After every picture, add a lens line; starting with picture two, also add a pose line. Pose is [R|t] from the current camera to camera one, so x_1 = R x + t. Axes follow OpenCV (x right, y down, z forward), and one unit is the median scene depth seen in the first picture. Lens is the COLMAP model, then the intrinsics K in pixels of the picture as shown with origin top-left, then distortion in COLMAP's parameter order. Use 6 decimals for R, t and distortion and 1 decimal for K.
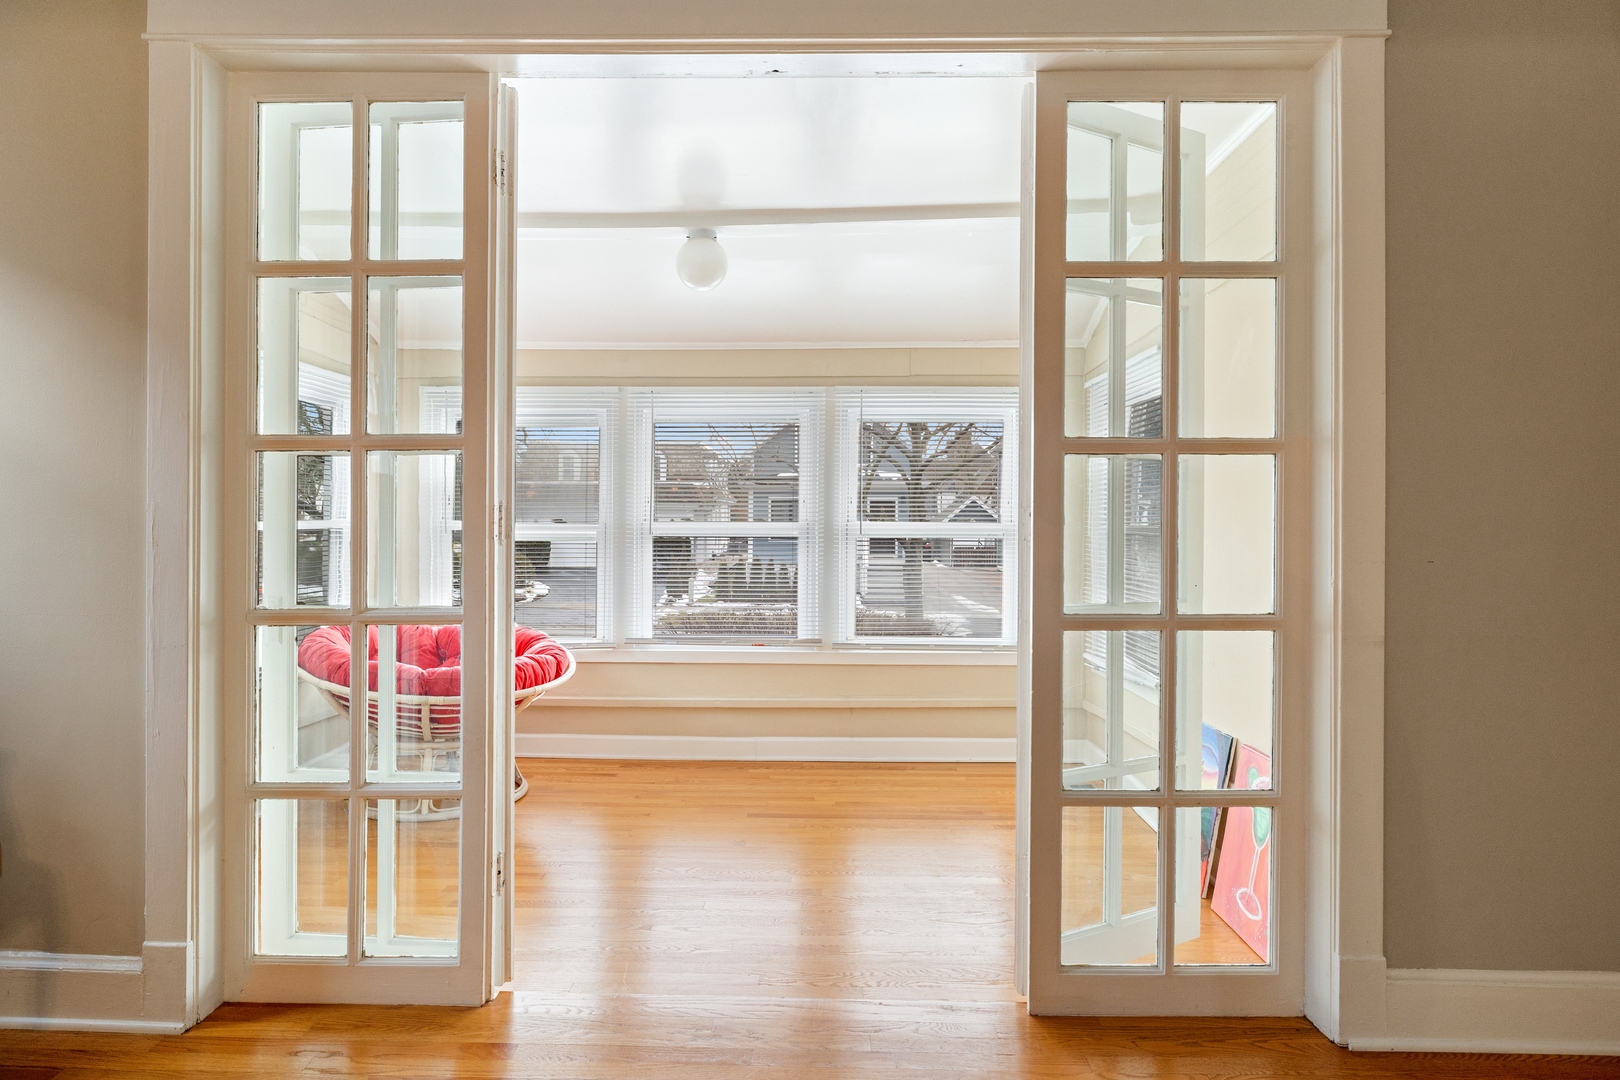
lens RADIAL K [[952.4, 0, 812.1], [0, 952.4, 521.2], [0, 0, 1]] dist [-0.008523, -0.002069]
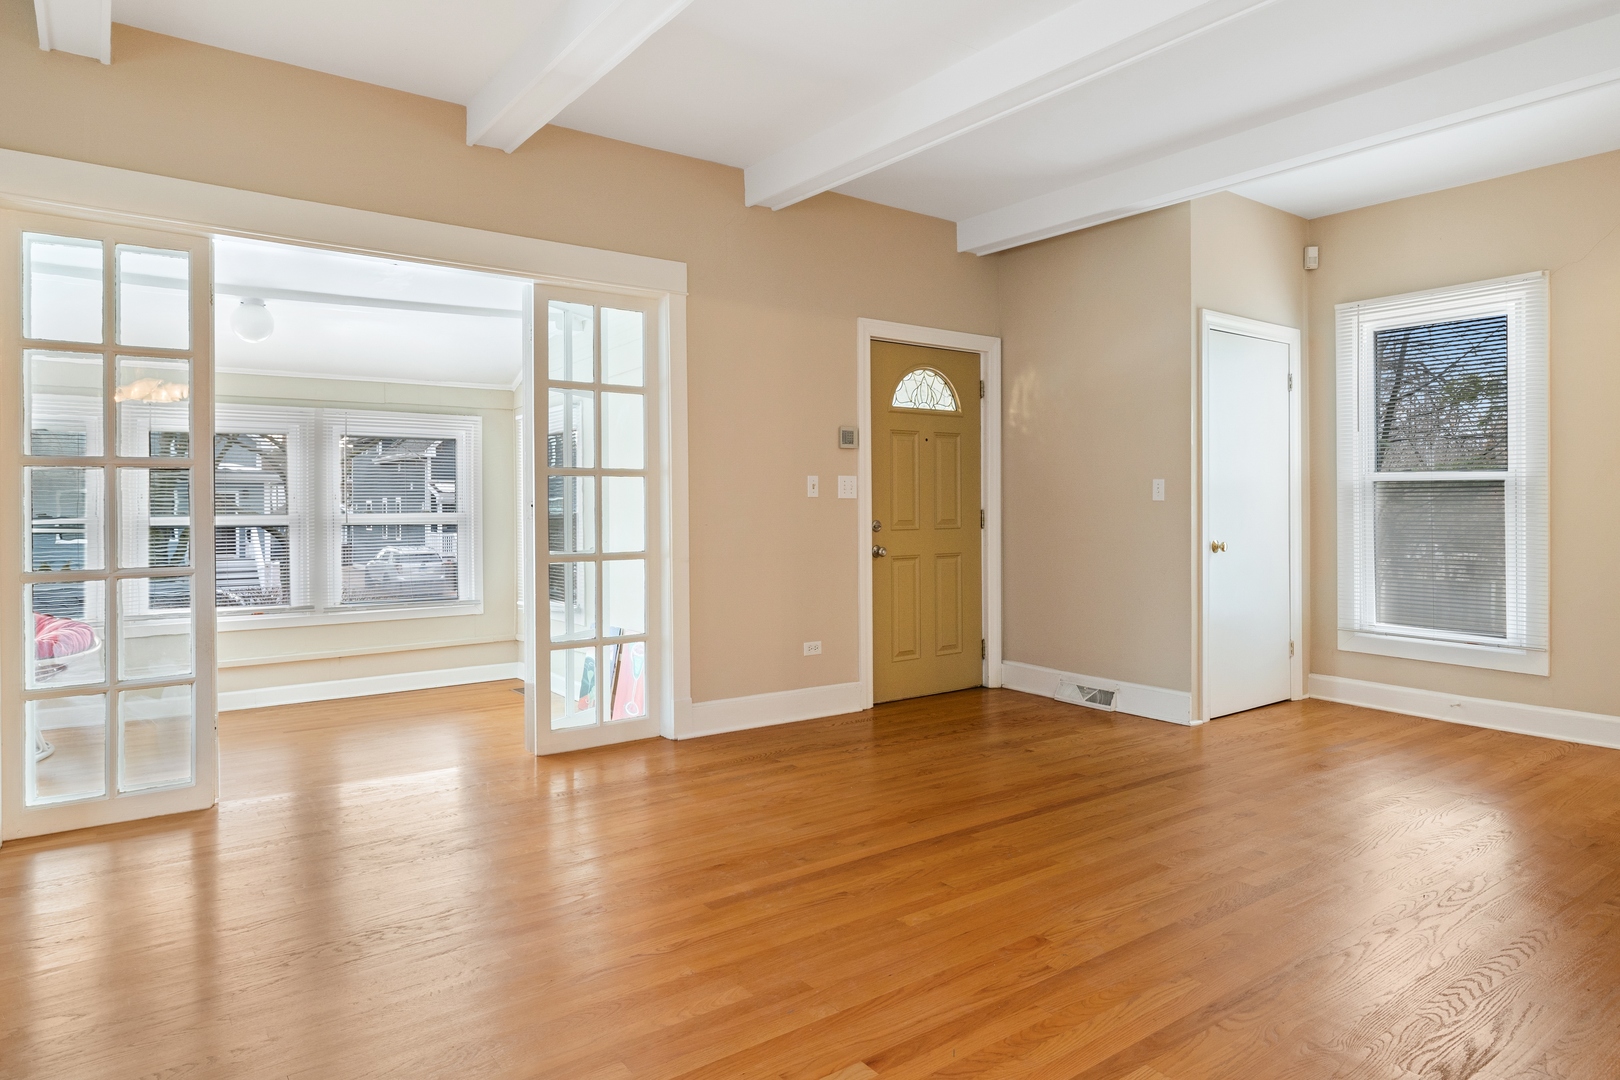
lens RADIAL K [[952.4, 0, 812.1], [0, 952.4, 521.2], [0, 0, 1]] dist [-0.008523, -0.002069]
pose [[0.795159, -0.016343, 0.606181, -0.509871], [0.012318, 0.999866, 0.010798, 0.011870], [-0.606276, -0.001120, 0.795254, -0.930755]]
